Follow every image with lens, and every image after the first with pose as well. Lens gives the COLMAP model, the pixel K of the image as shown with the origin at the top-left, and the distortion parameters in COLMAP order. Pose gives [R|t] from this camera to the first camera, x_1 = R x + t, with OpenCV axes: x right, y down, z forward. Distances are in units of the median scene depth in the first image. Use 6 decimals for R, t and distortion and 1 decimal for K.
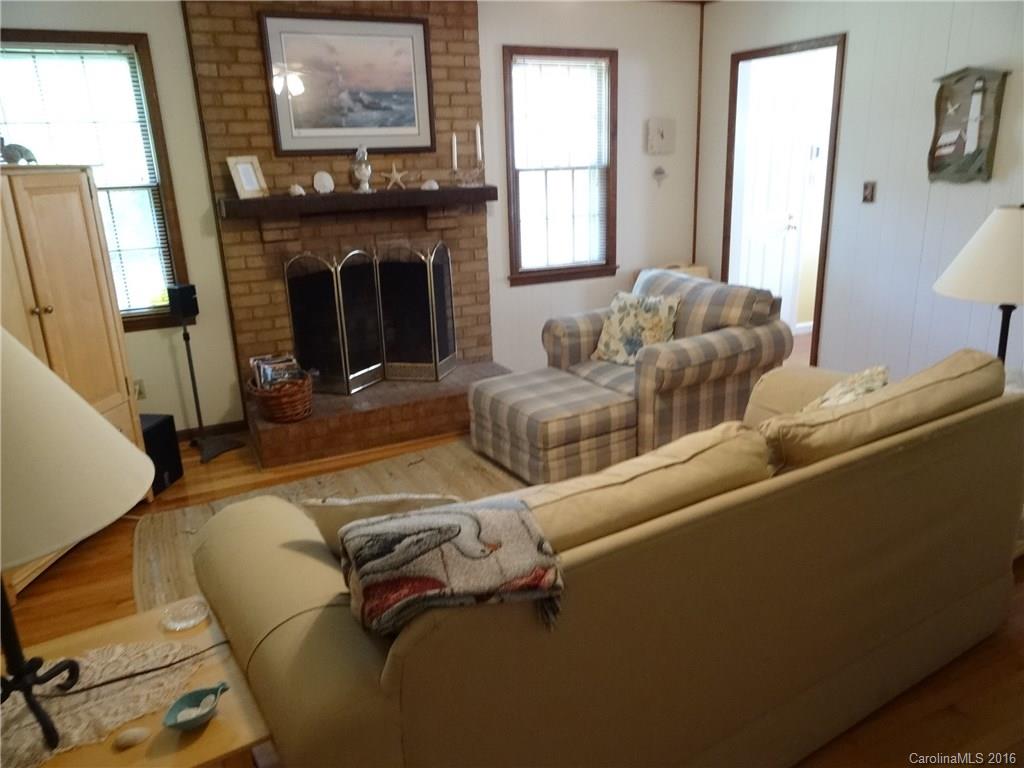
lens RADIAL K [[734.2, 0, 510.8], [0, 734.2, 383.9], [0, 0, 1]] dist [-0.018654, 0.003280]
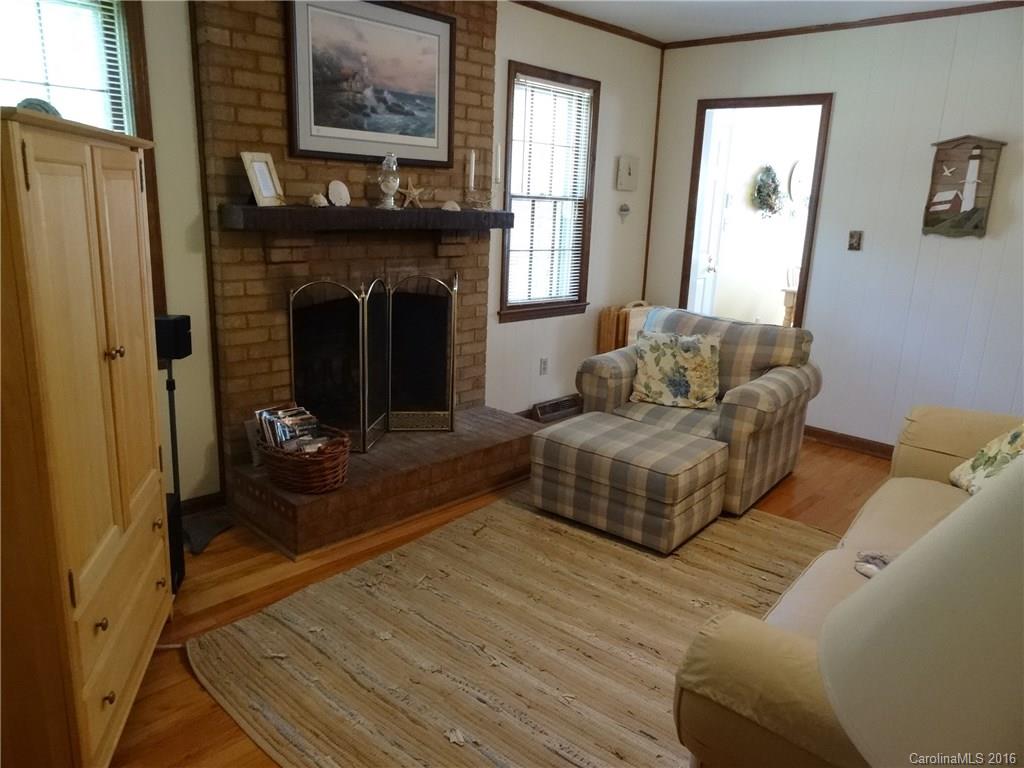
lens RADIAL K [[734.2, 0, 513.0], [0, 734.2, 382.1], [0, 0, 1]] dist [-0.018654, 0.003280]
pose [[0.935360, -0.015215, 0.353369, -0.368551], [0.032347, 0.998567, -0.042625, -0.023935], [-0.352214, 0.051300, 0.934513, 0.179238]]
